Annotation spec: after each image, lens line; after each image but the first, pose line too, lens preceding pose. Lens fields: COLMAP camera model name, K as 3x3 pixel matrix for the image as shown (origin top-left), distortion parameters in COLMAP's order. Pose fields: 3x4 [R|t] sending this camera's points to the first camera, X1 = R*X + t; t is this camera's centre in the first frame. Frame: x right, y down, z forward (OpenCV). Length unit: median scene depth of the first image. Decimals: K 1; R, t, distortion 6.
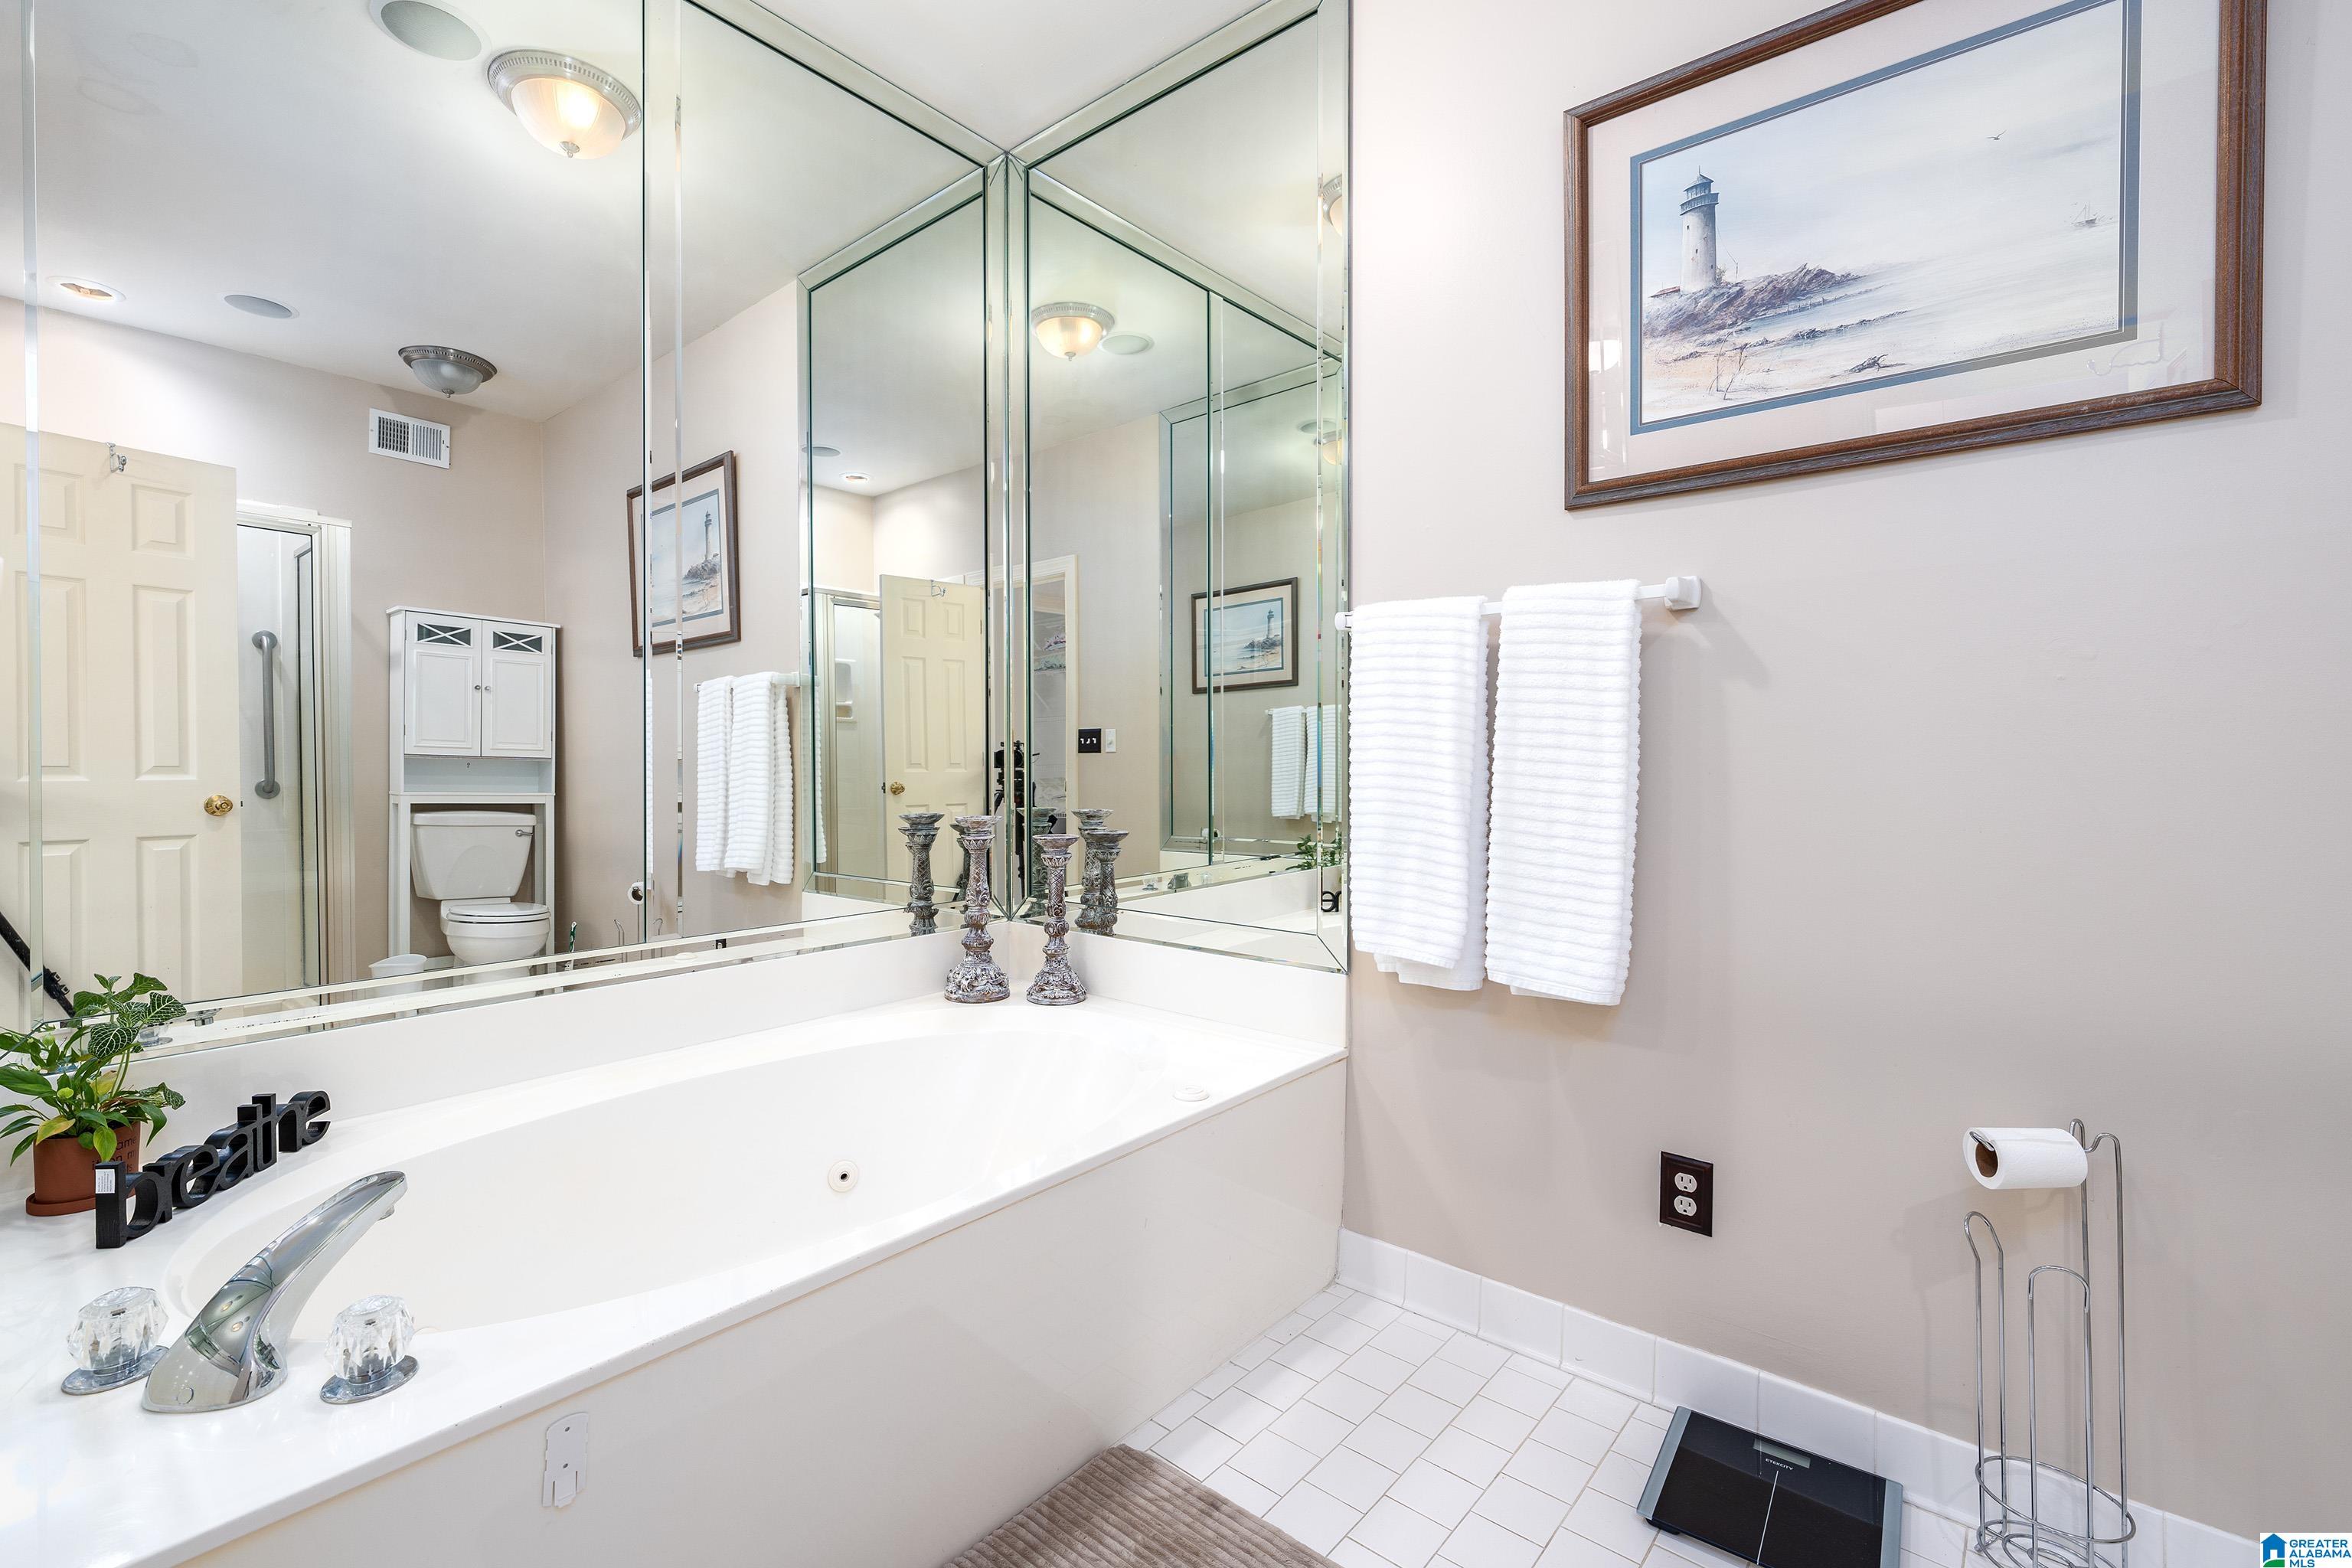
lens RADIAL K [[997.0, 0, 1173.1], [0, 997.0, 781.0], [0, 0, 1]] dist [0.002131, 0.000280]
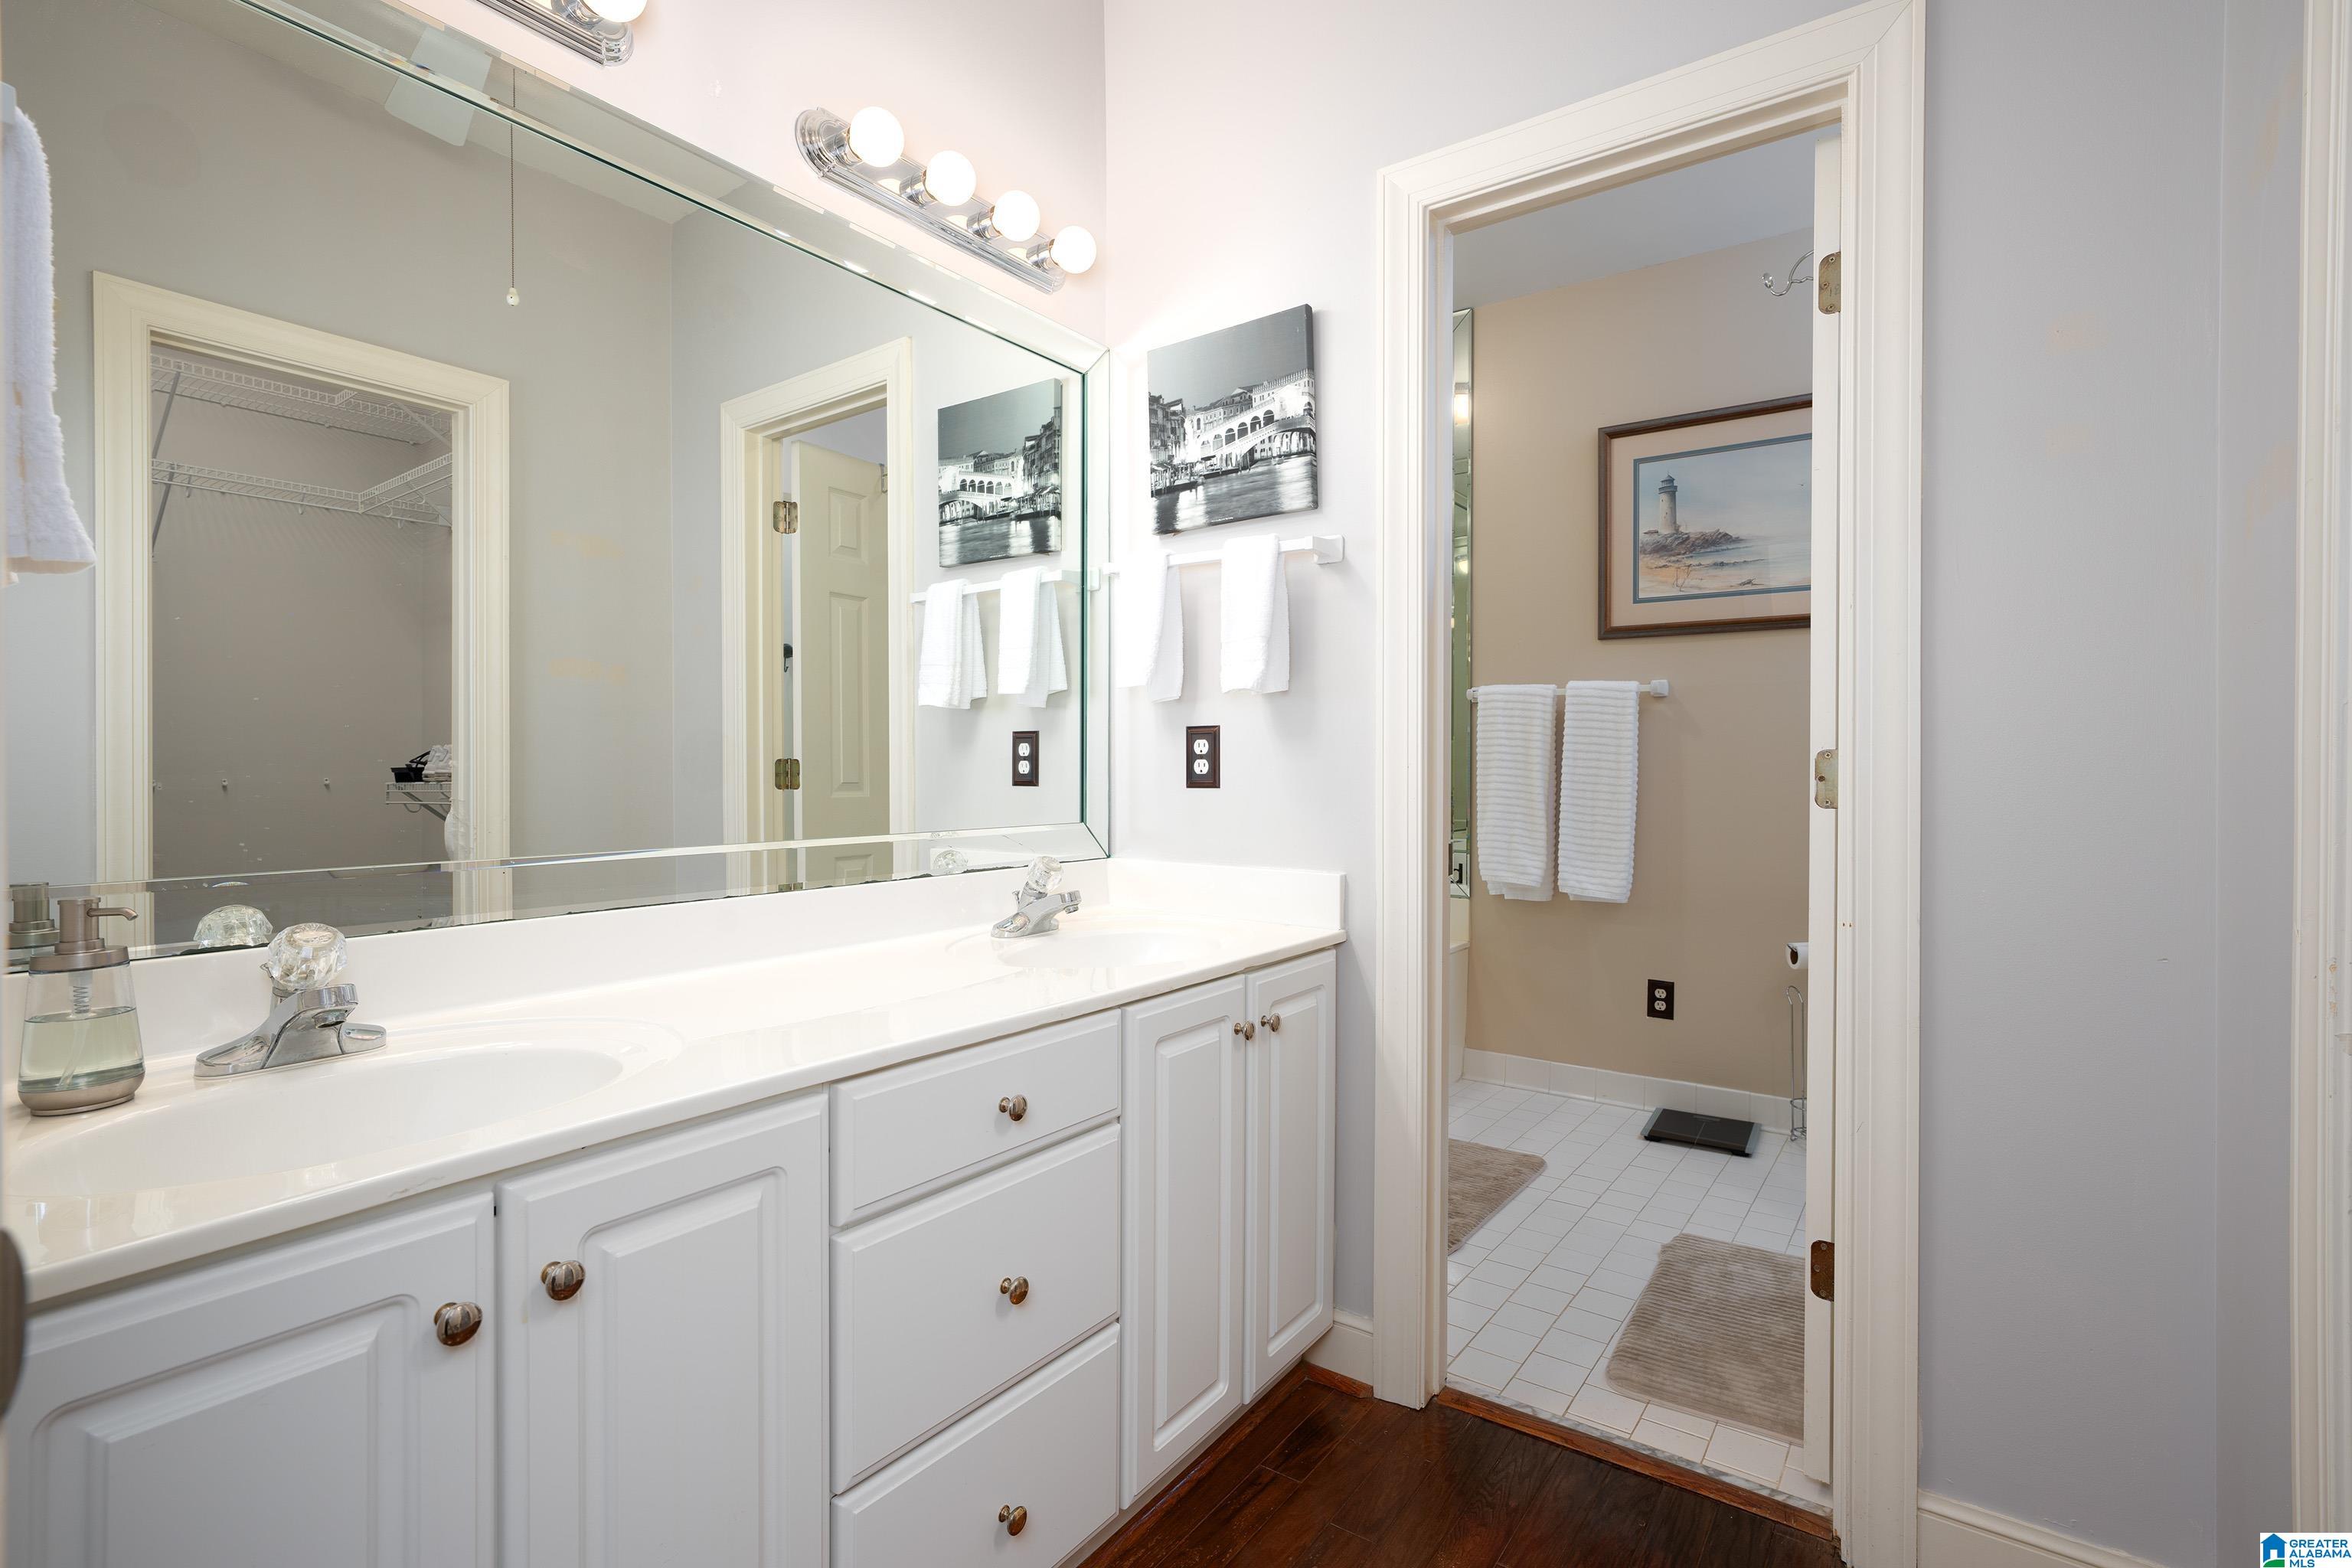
lens RADIAL K [[1125.2, 0, 1179.1], [0, 1125.2, 783.2], [0, 0, 1]] dist [-0.002486, 0.003601]
pose [[0.993859, 0.001644, 0.110646, -0.654972], [-0.001499, 0.999998, -0.001393, -0.000889], [-0.110648, 0.001218, 0.993859, -1.063027]]
